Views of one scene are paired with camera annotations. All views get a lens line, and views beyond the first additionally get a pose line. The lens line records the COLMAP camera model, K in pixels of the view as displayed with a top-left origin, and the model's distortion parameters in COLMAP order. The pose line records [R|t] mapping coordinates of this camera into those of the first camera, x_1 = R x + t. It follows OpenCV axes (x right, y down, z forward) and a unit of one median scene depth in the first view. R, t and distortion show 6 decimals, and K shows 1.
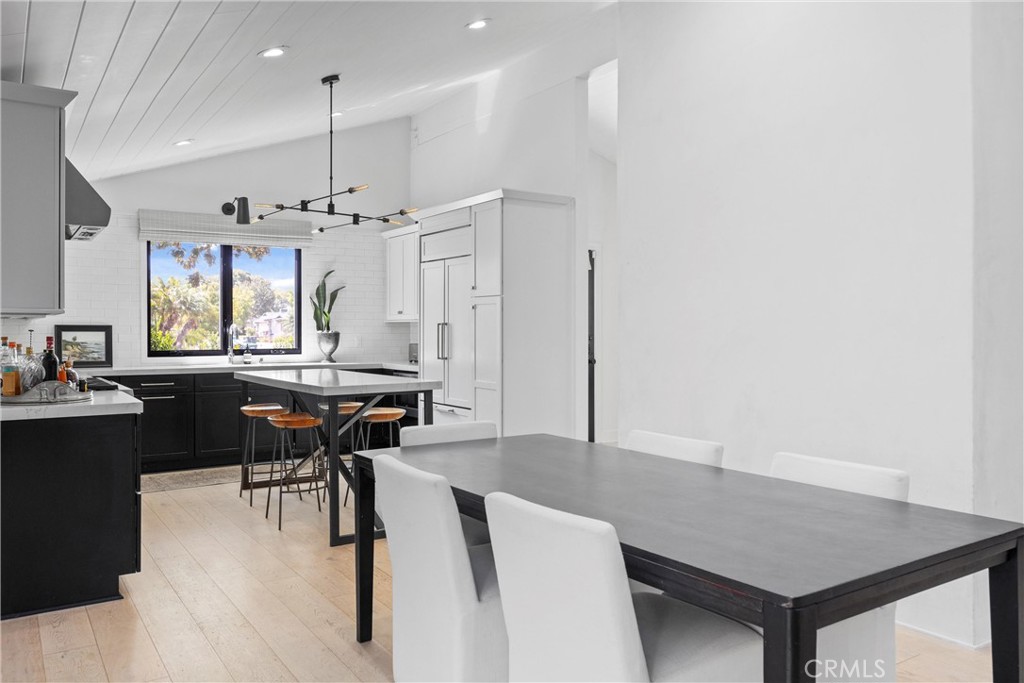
lens RADIAL K [[790.9, 0, 512.0], [0, 790.9, 341.5], [0, 0, 1]] dist [-0.003669, 0.005885]
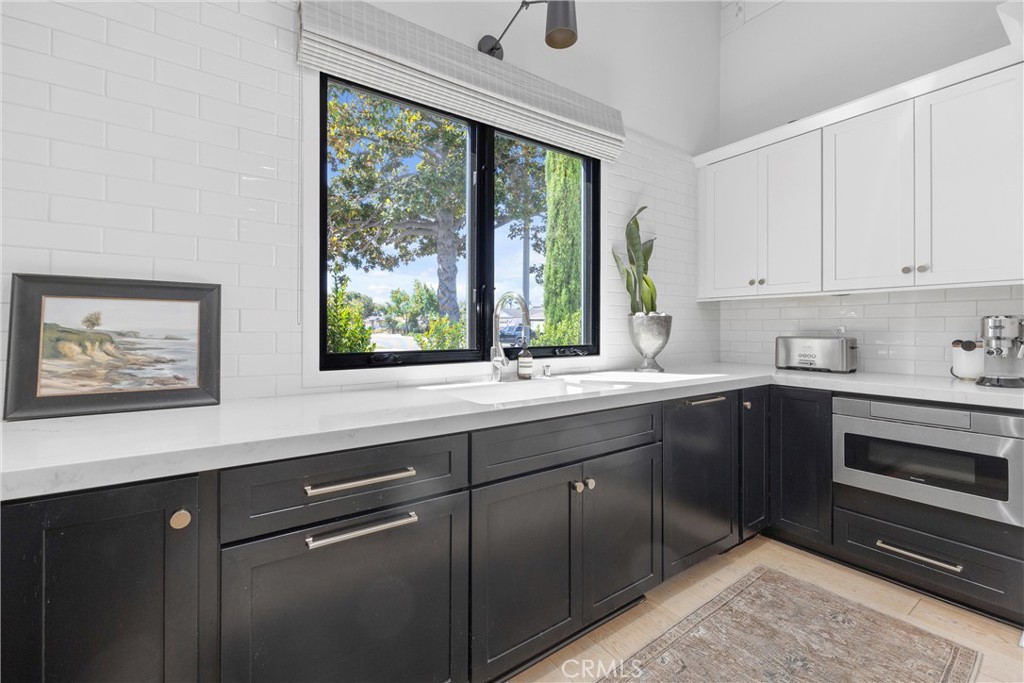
lens RADIAL K [[434.8, 0, 513.0], [0, 434.8, 328.9], [0, 0, 1]] dist [-0.000413, 0.000158]
pose [[0.999734, 0.002414, 0.022953, -0.354429], [-0.002176, 0.999944, -0.010388, 0.001047], [-0.022977, 0.010335, 0.999683, 0.749289]]
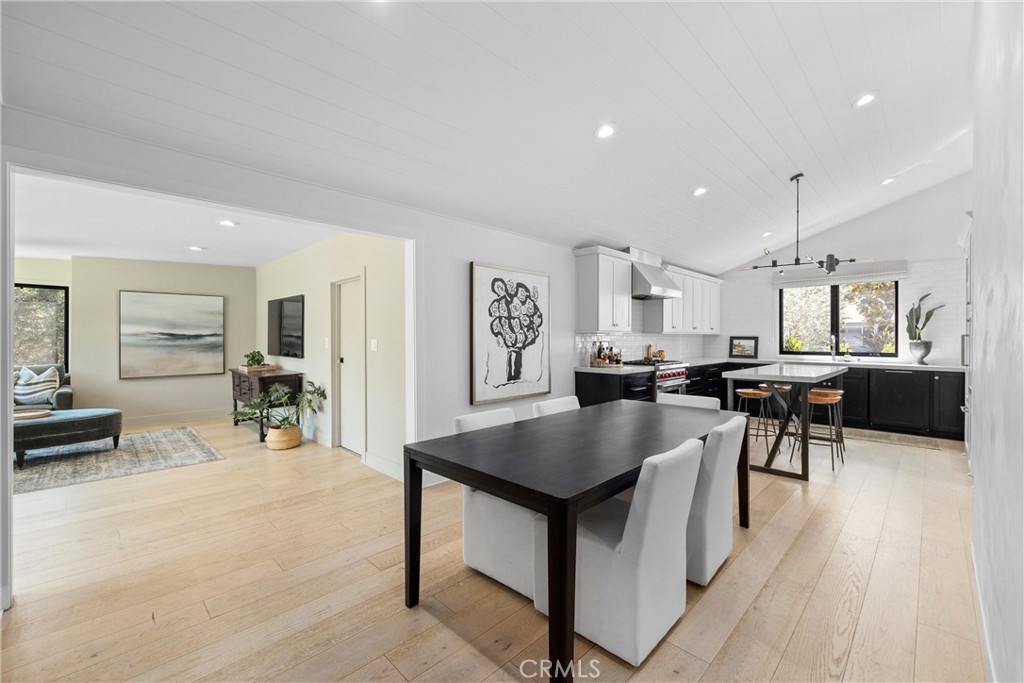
lens RADIAL K [[424.1, 0, 507.4], [0, 424.1, 337.5], [0, 0, 1]] dist [-0.013194, 0.000048]
pose [[0.202701, 0.002711, -0.979237, 0.327513], [-0.016797, 0.999859, -0.000708, -0.006933], [0.979097, 0.016591, 0.202718, 0.202229]]
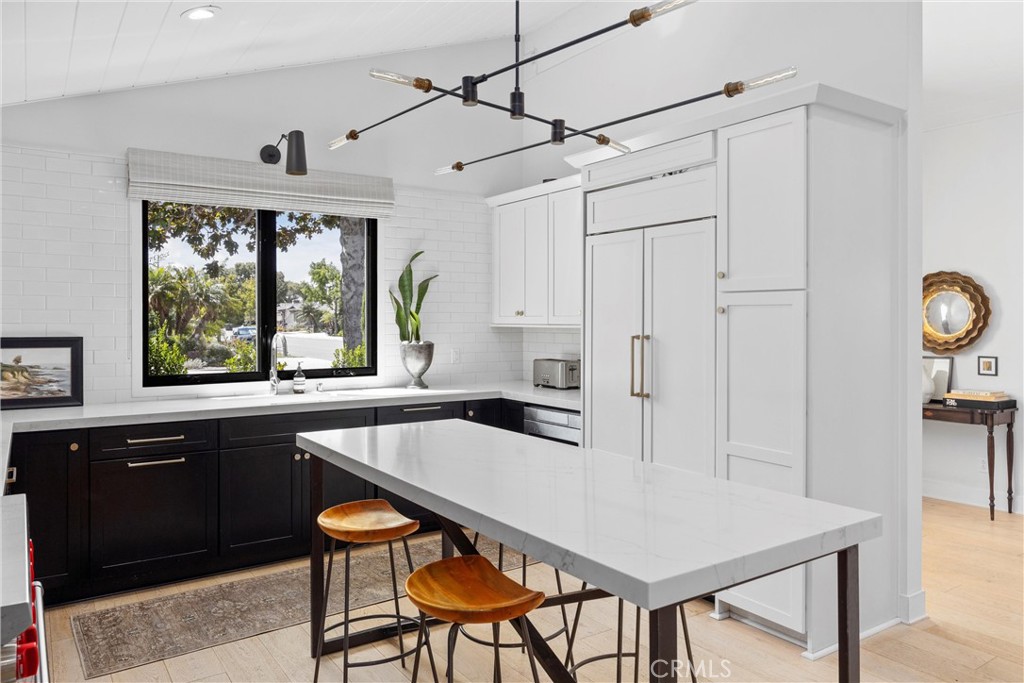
lens RADIAL K [[724.2, 0, 510.5], [0, 724.2, 329.6], [0, 0, 1]] dist [0.002547, 0.001699]
pose [[0.999959, 0.000438, 0.009084, -0.168514], [-0.000436, 1.000000, -0.000217, -0.024427], [-0.009084, 0.000213, 0.999959, 0.407505]]
